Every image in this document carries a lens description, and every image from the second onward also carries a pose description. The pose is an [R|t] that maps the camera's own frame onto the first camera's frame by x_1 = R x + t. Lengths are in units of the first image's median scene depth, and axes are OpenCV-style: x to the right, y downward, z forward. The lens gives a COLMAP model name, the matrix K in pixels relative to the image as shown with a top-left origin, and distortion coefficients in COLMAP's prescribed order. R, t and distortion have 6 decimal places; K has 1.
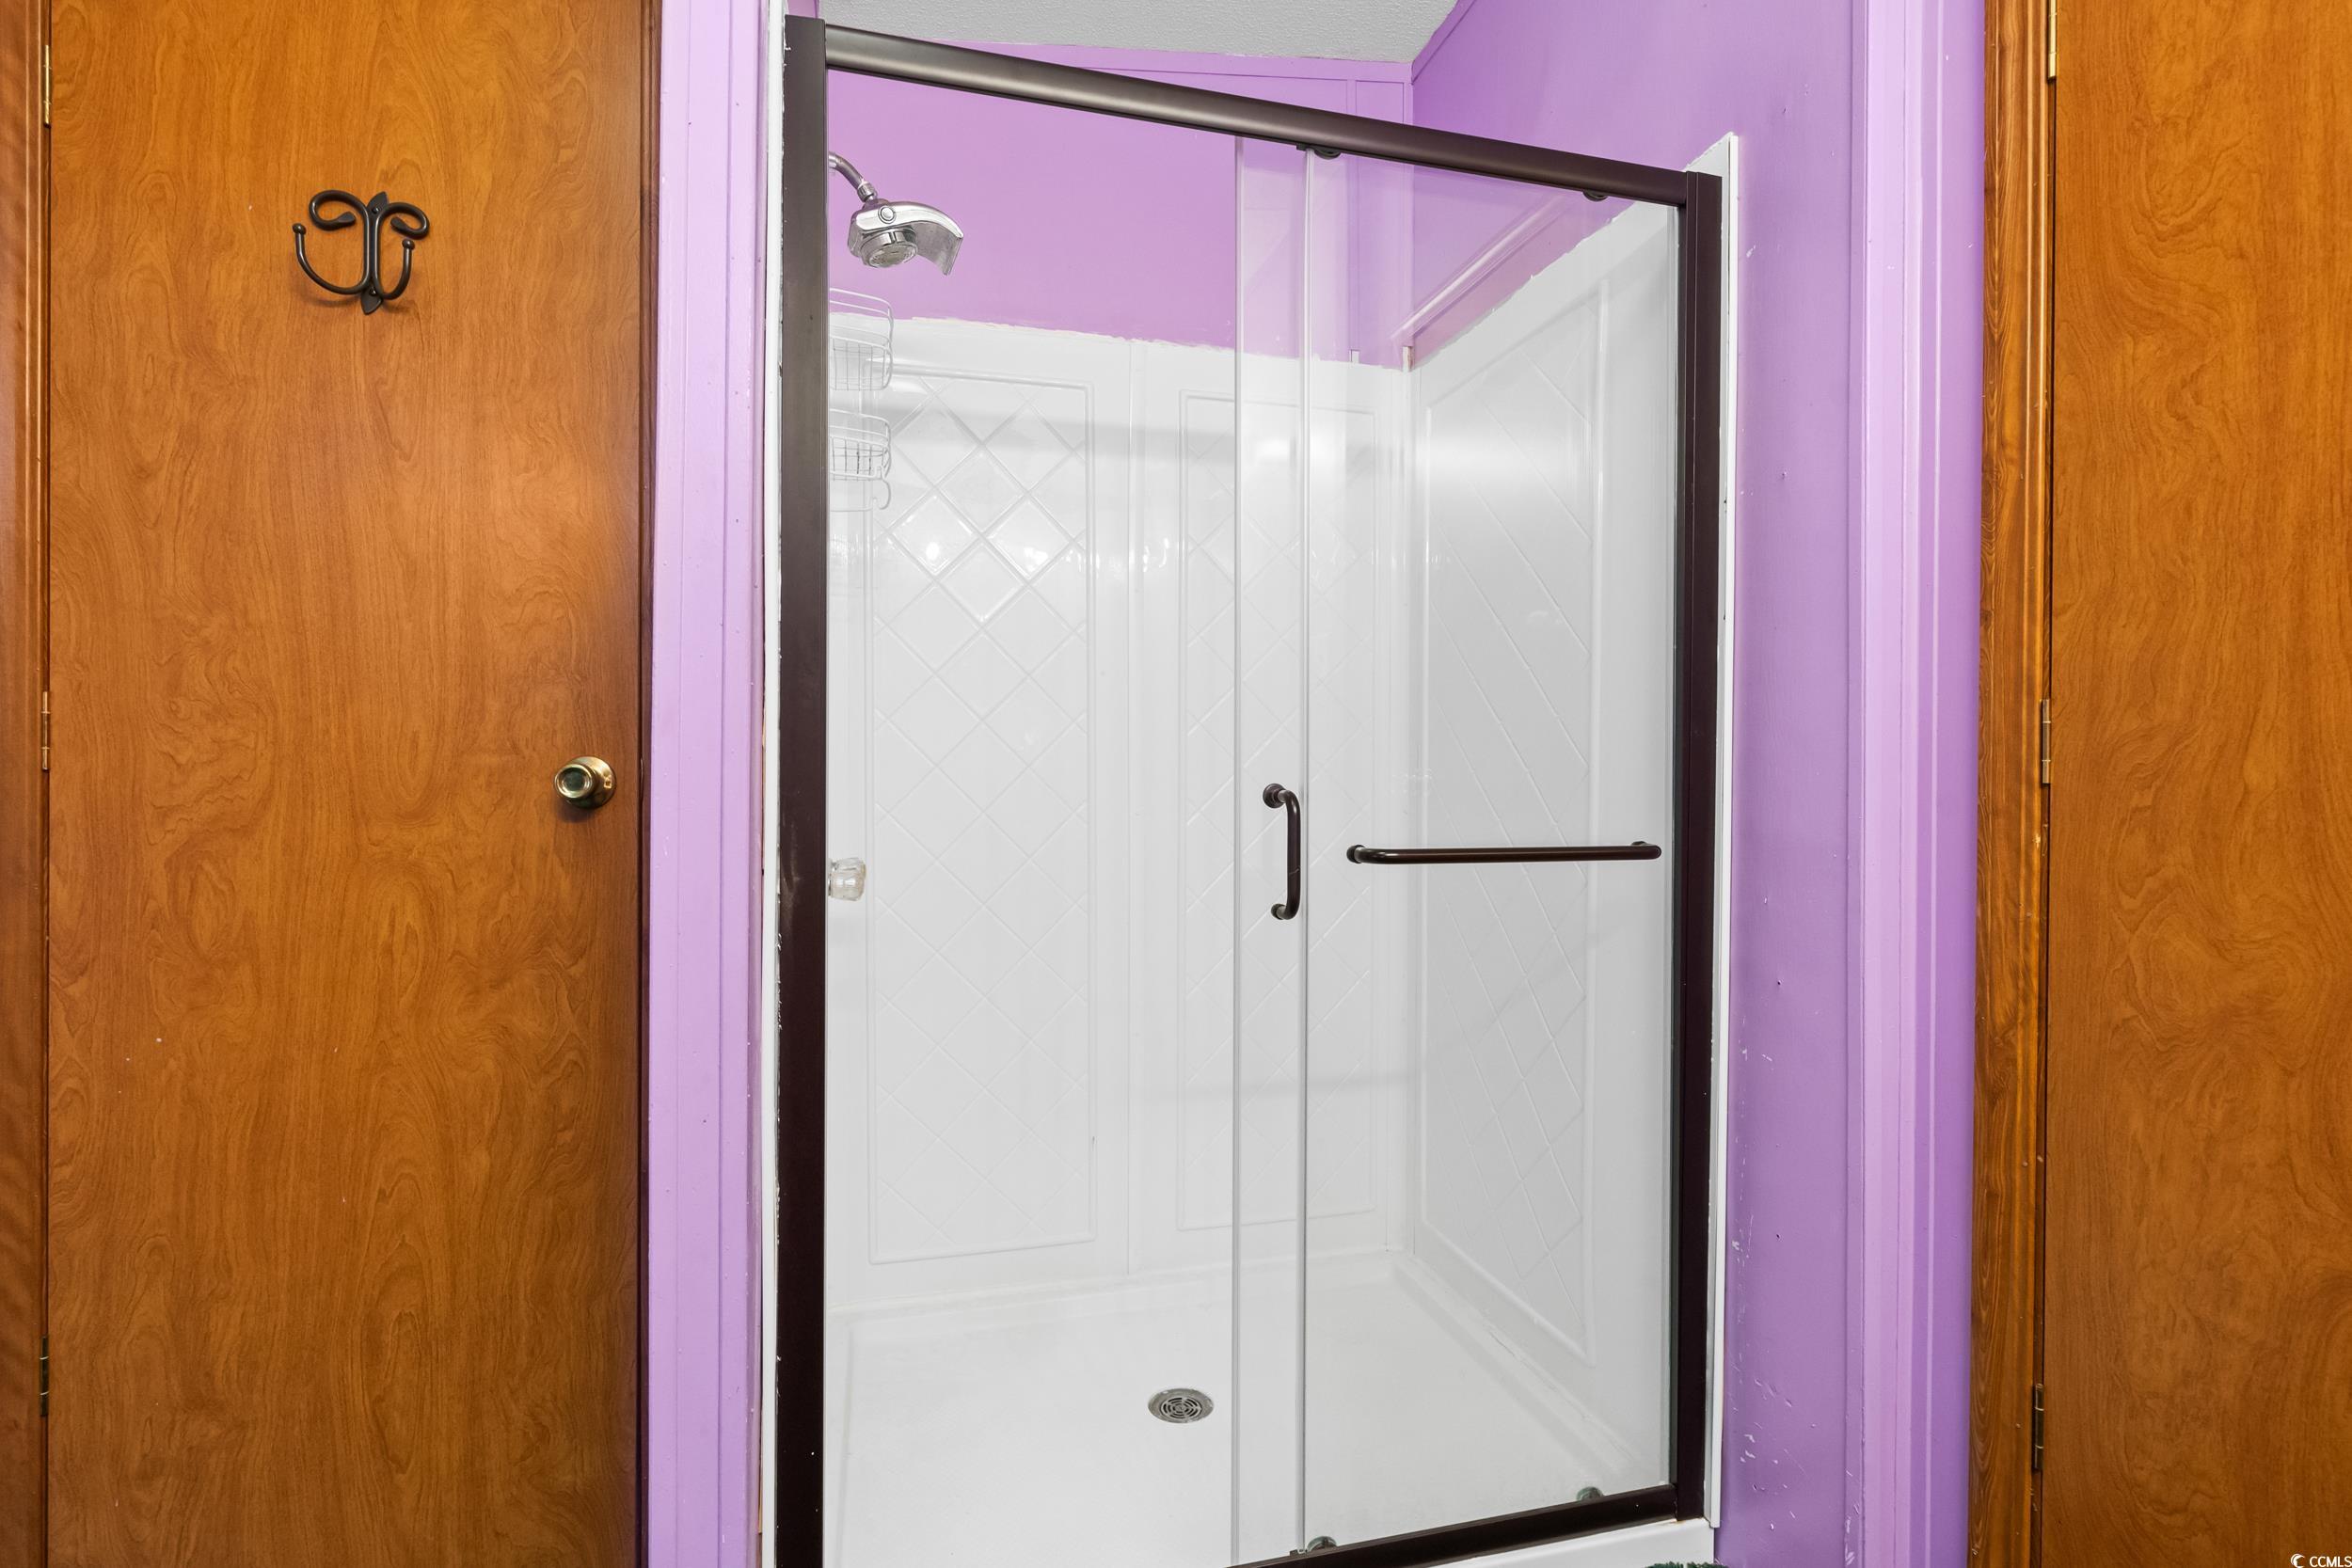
lens RADIAL K [[1086.4, 0, 1176.0], [0, 1086.4, 784.0], [0, 0, 1]] dist [0.001298, 0.000241]
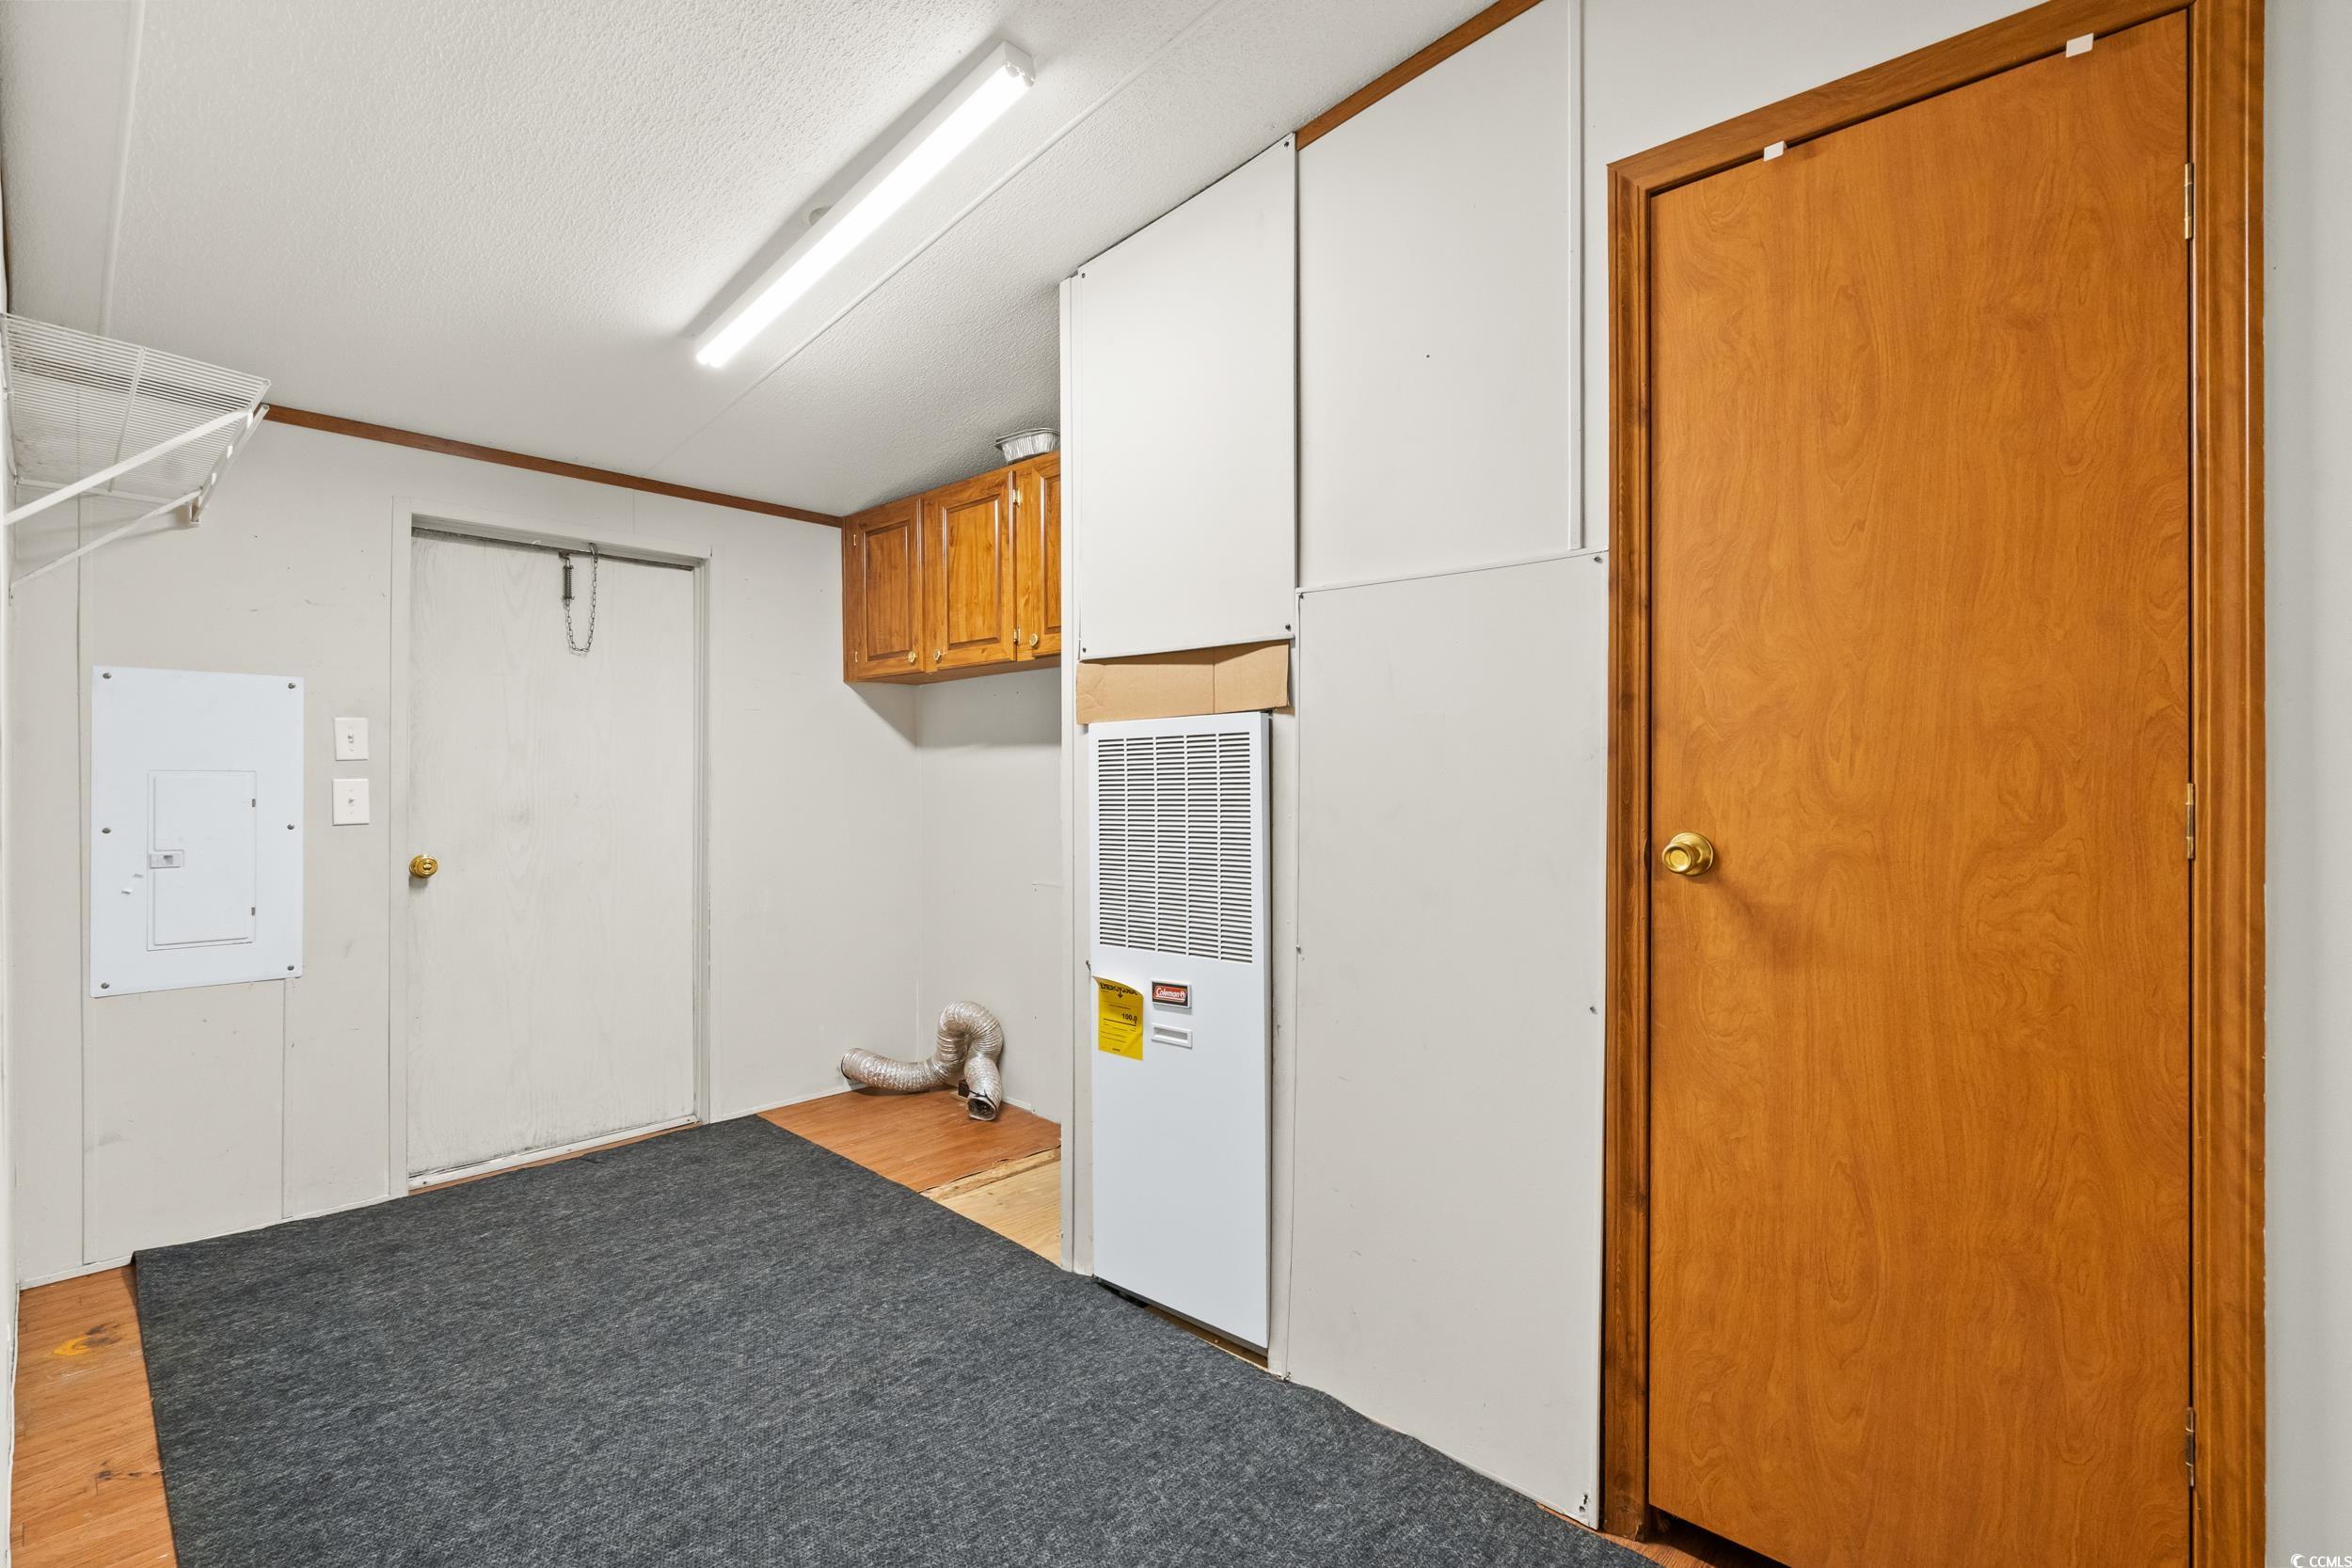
lens RADIAL K [[1100.8, 0, 1176.0], [0, 1100.8, 784.0], [0, 0, 1]] dist [0.022075, -0.000654]
pose [[-0.880041, 0.003390, 0.474886, -0.674900], [-0.004633, -0.999988, -0.001446, 0.114665], [0.474875, -0.003472, 0.880046, -0.392664]]
